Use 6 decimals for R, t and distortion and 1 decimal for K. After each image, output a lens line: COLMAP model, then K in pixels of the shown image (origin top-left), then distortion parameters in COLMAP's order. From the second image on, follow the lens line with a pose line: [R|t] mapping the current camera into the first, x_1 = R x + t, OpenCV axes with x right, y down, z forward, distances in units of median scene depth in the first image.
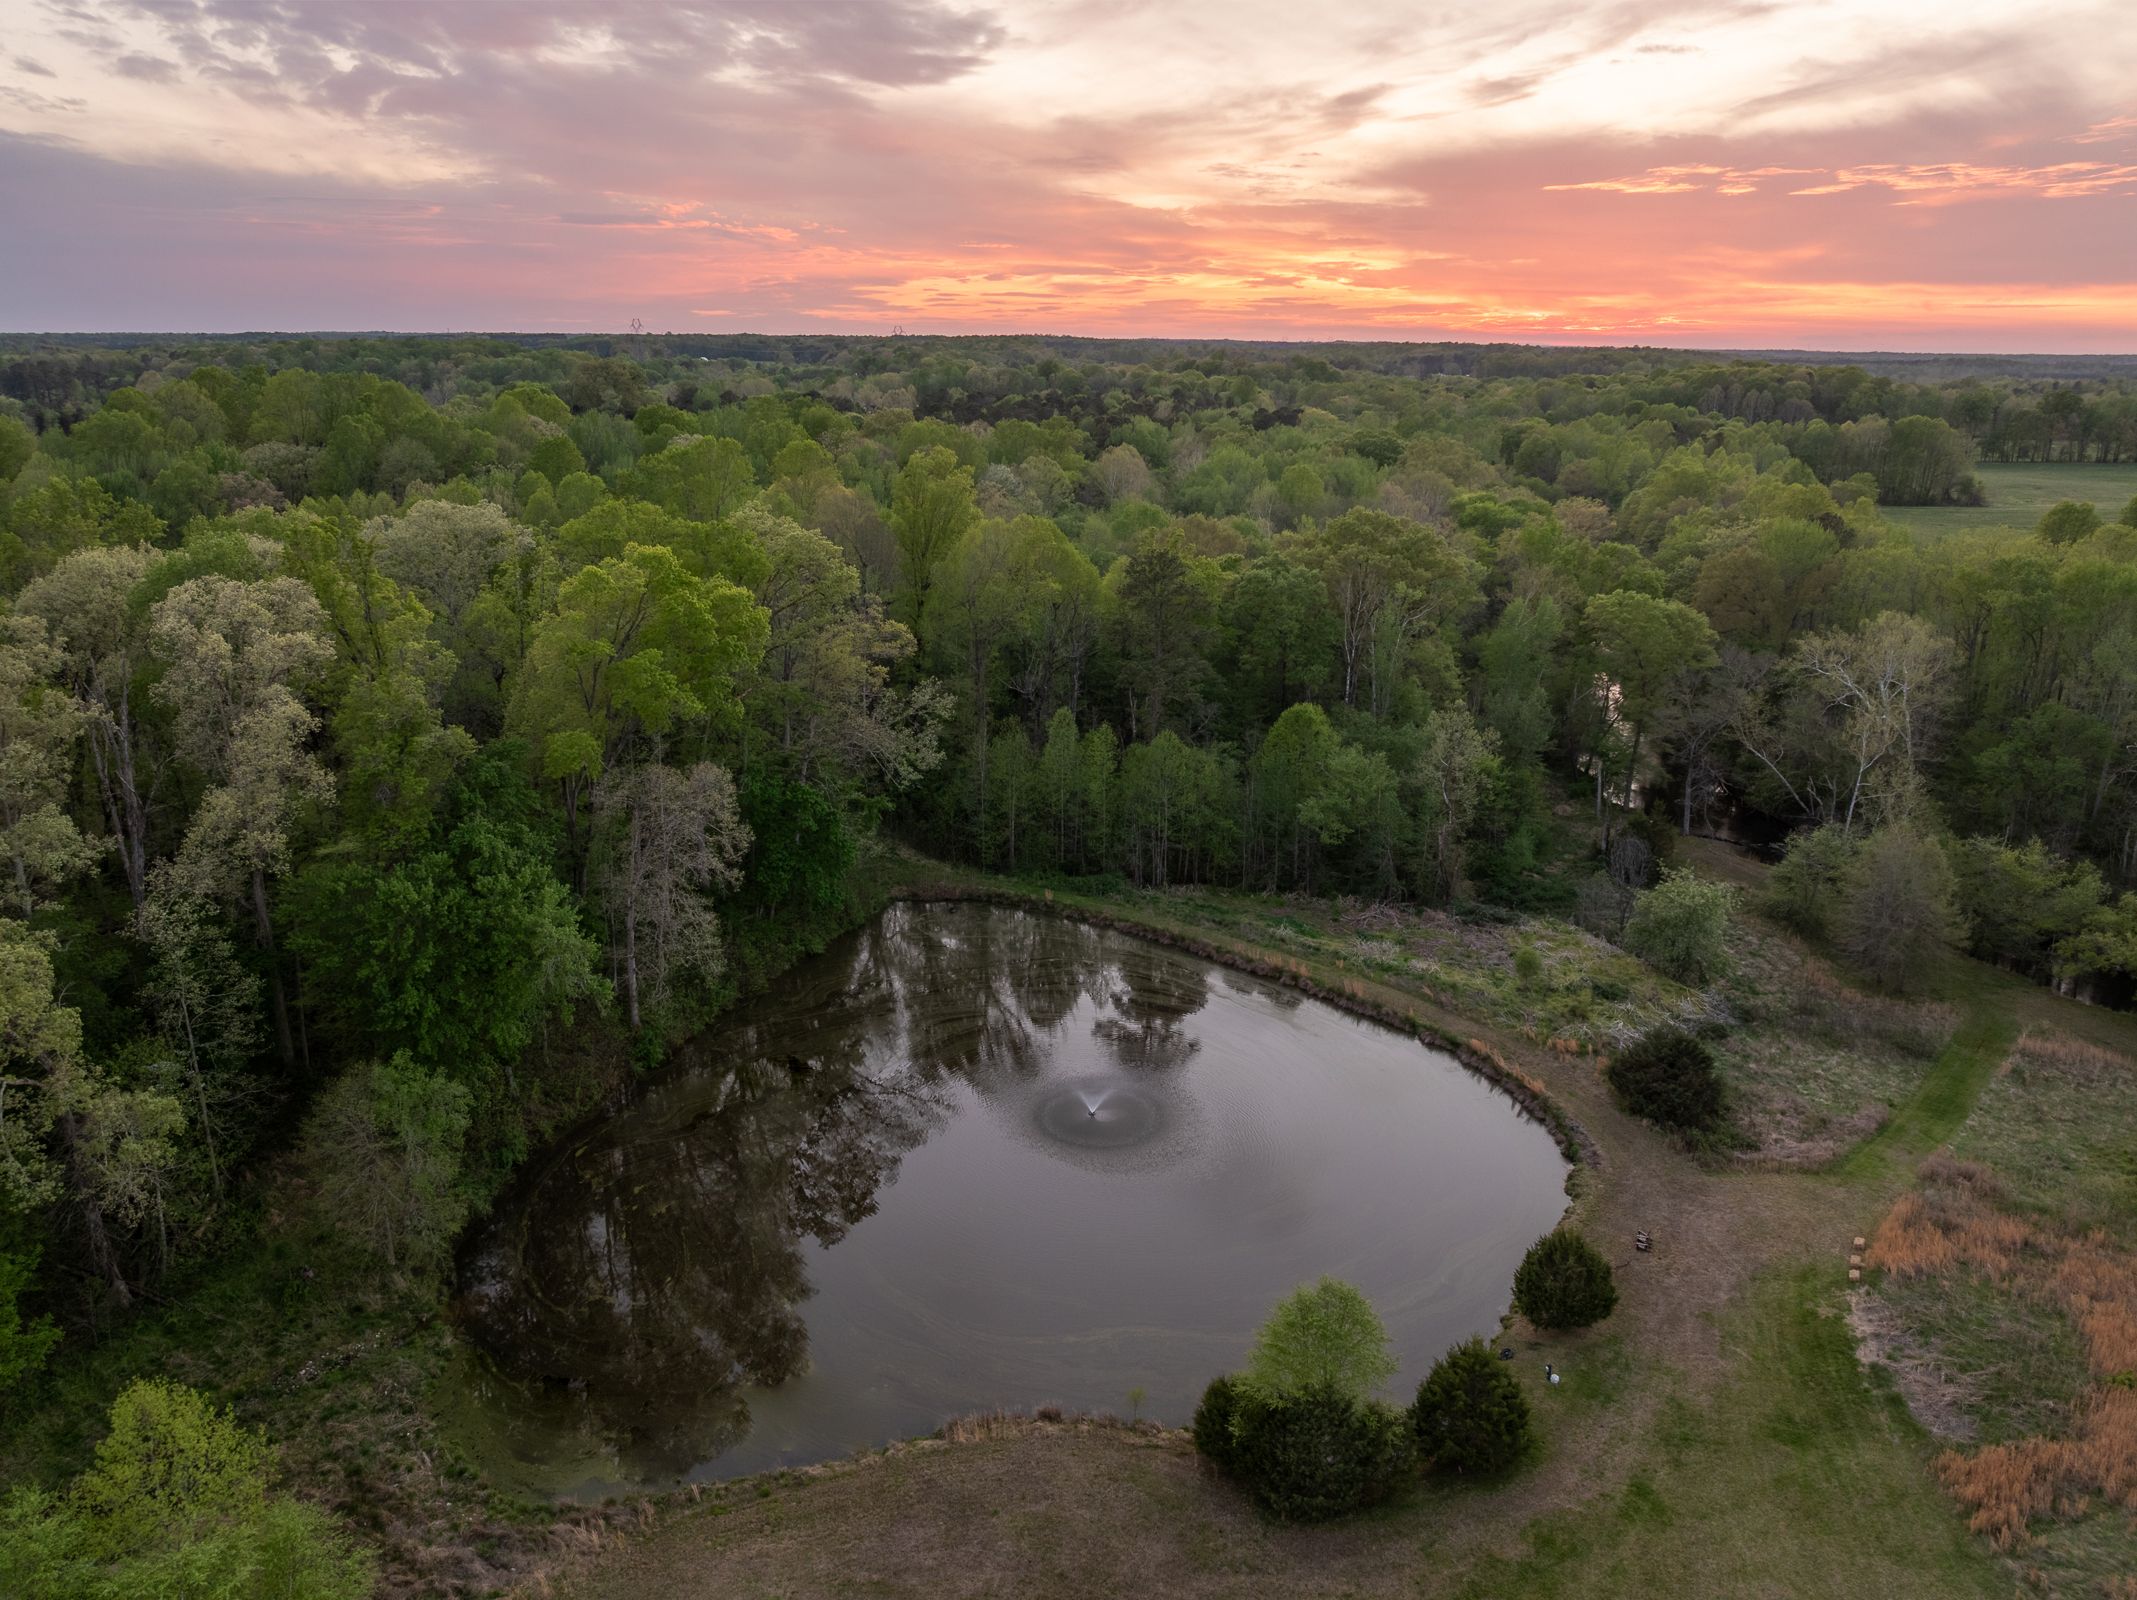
lens RADIAL K [[1462.6, 0, 1068.5], [0, 1462.6, 800.0], [0, 0, 1]] dist [-0.038601, 0.006438]
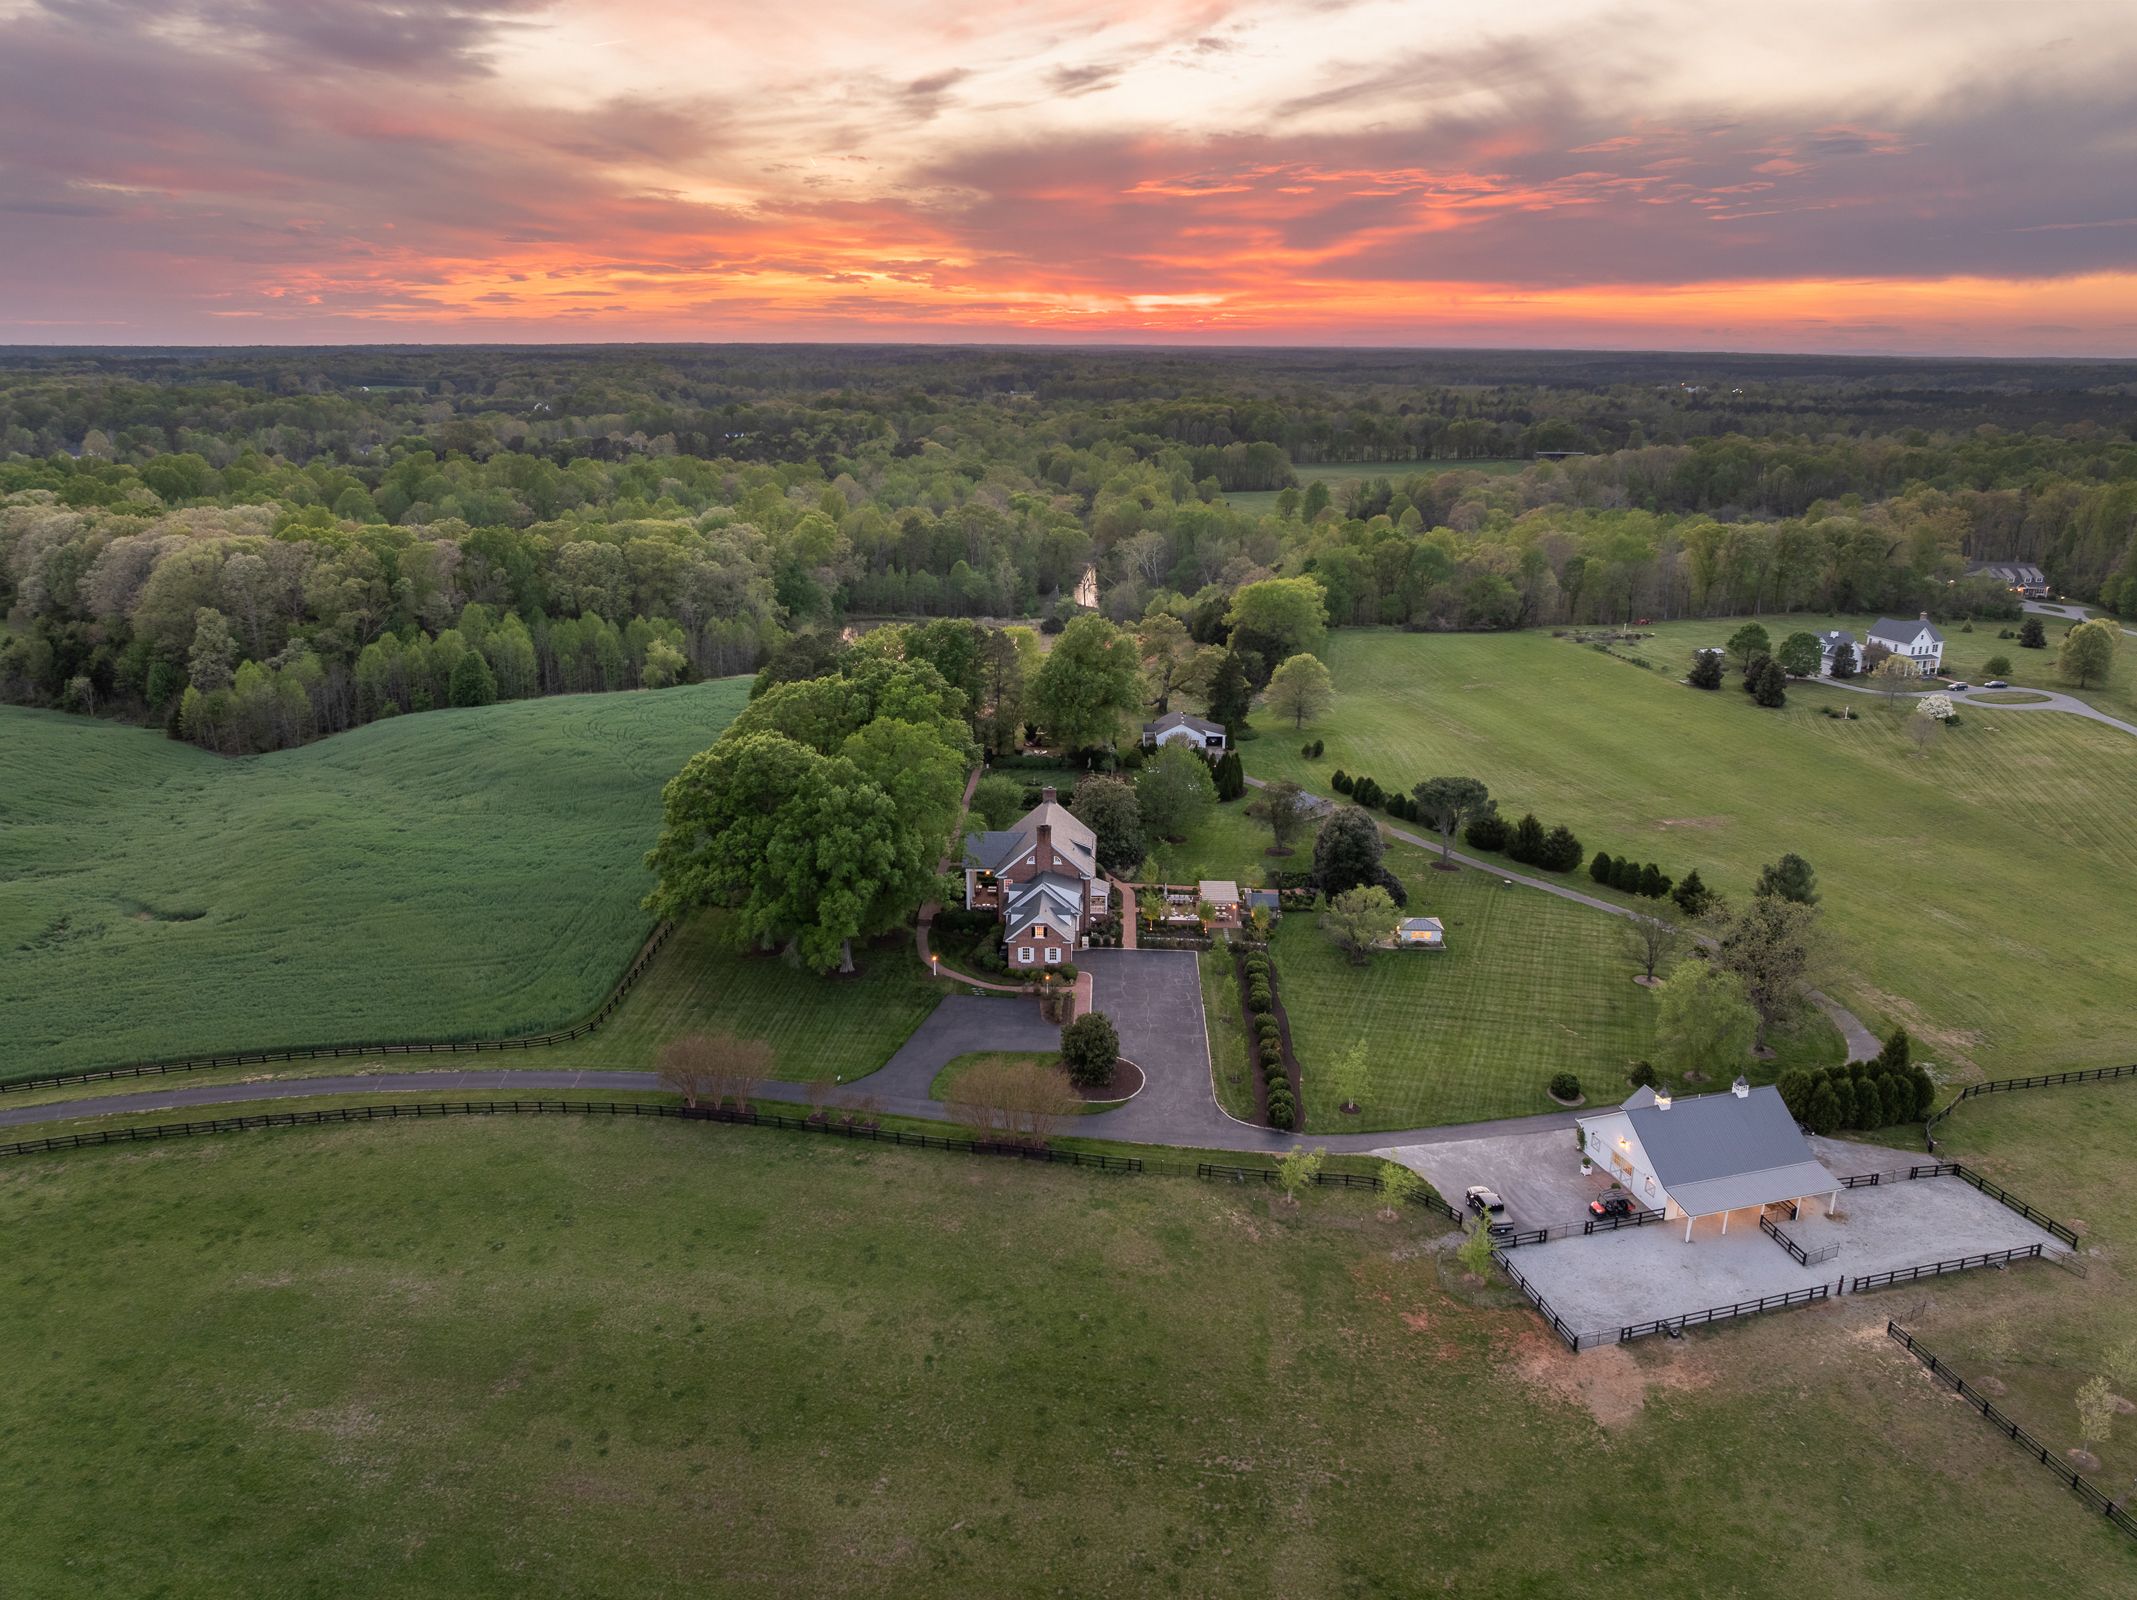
lens RADIAL K [[1462.6, 0, 1068.5], [0, 1462.6, 800.0], [0, 0, 1]] dist [-0.038601, 0.006438]
pose [[0.962791, -0.082152, 0.257457, -0.113330], [0.082009, 0.996567, 0.011312, 0.103339], [-0.257503, 0.010223, 0.966223, -0.511018]]
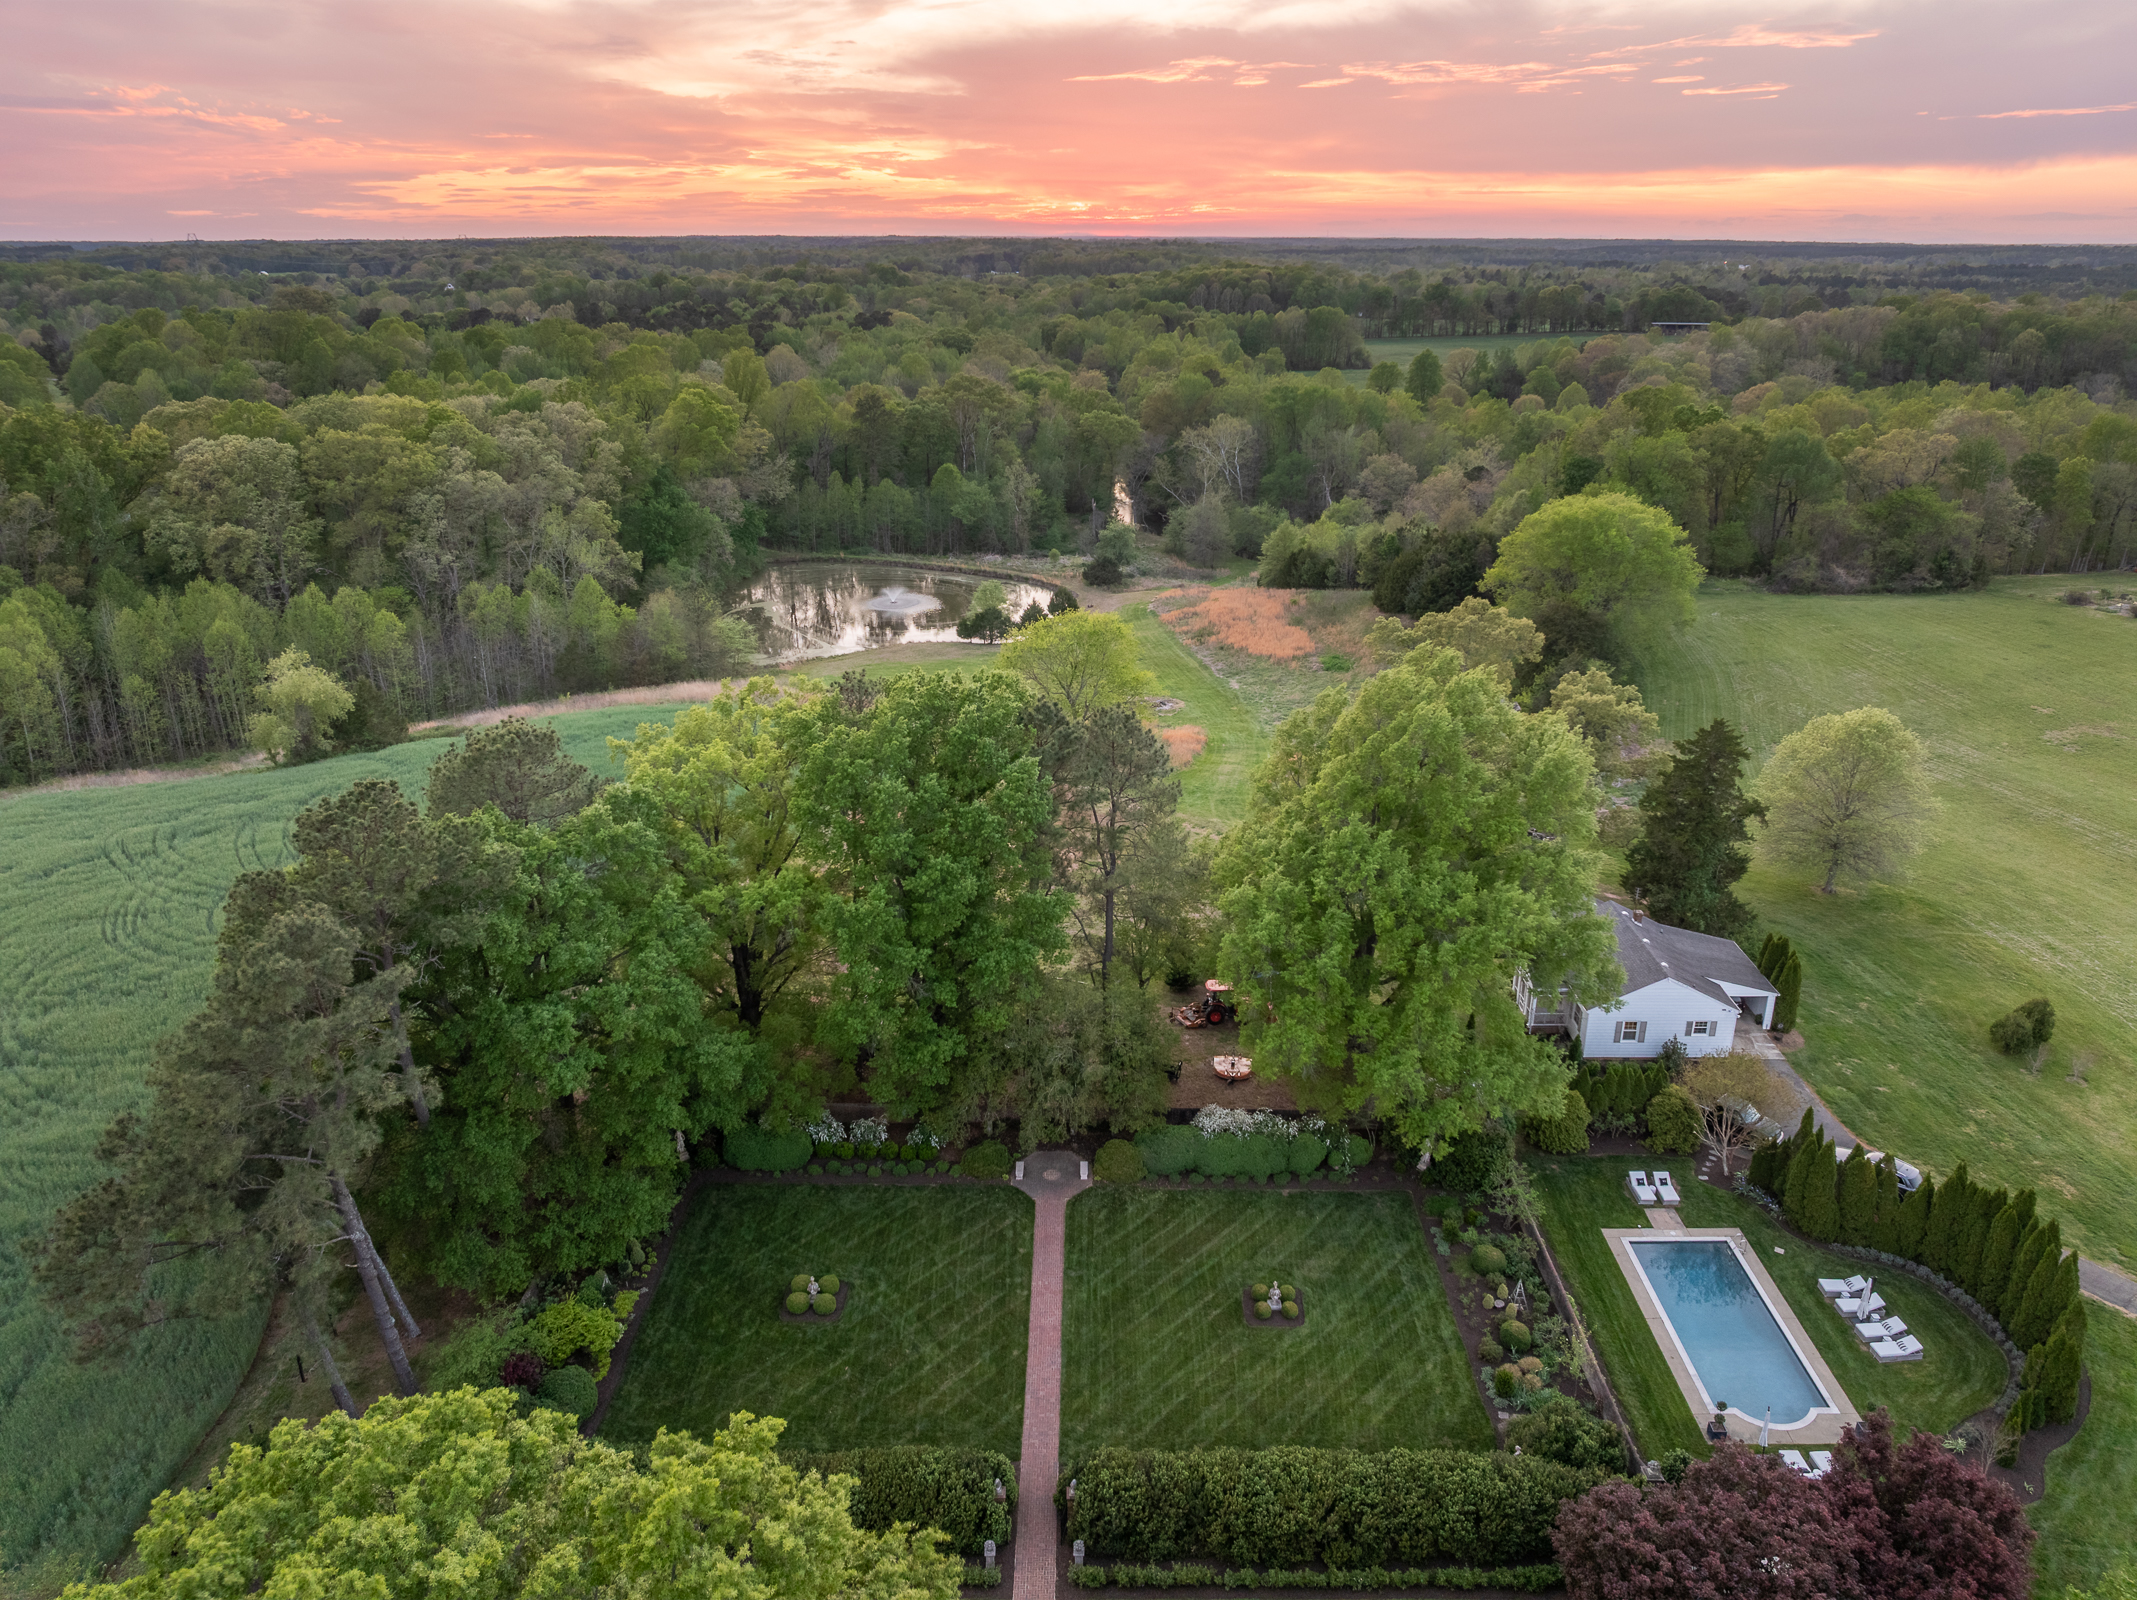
lens RADIAL K [[1462.6, 0, 1068.5], [0, 1462.6, 800.0], [0, 0, 1]] dist [-0.038601, 0.006438]
pose [[0.958313, -0.109299, 0.263989, -0.063263], [0.091681, 0.992713, 0.078197, 0.060031], [-0.270613, -0.050734, 0.961351, -0.247361]]
